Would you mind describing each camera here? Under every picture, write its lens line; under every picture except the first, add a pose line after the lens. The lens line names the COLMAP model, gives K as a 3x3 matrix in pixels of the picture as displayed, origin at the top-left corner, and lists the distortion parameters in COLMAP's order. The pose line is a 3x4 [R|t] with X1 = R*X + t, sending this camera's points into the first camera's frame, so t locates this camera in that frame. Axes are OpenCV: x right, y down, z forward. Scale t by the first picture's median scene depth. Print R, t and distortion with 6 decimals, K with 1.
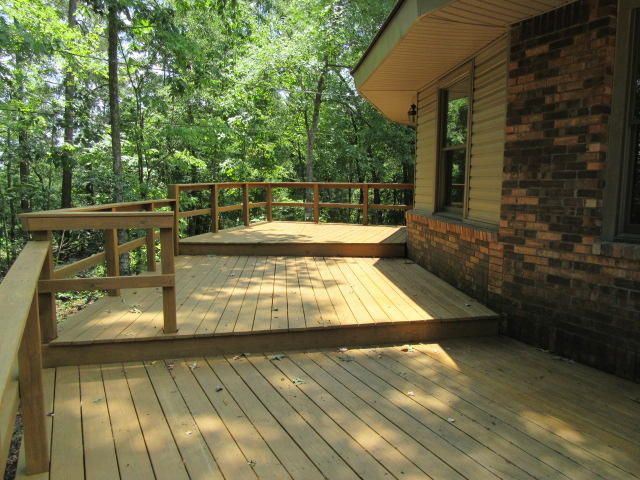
lens RADIAL K [[472.2, 0, 321.2], [0, 472.2, 240.6], [0, 0, 1]] dist [-0.003990, 0.003343]
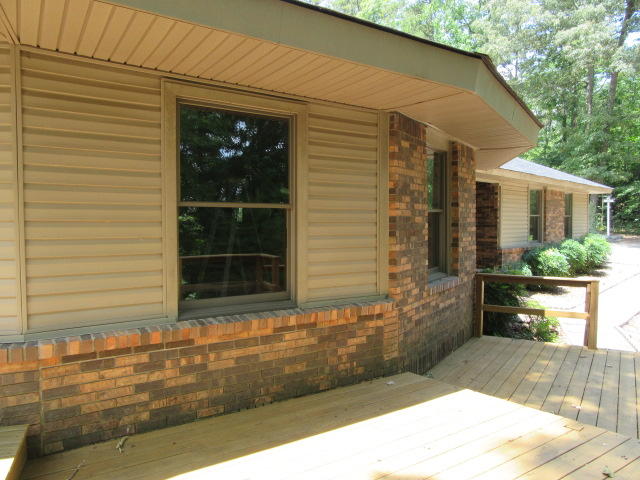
lens RADIAL K [[472.2, 0, 322.1], [0, 472.2, 238.5], [0, 0, 1]] dist [-0.003990, 0.003343]
pose [[-0.496413, -0.047021, 0.866812, -0.506848], [0.089581, 0.990426, 0.105029, -0.311726], [-0.863452, 0.129788, -0.487448, 1.827572]]
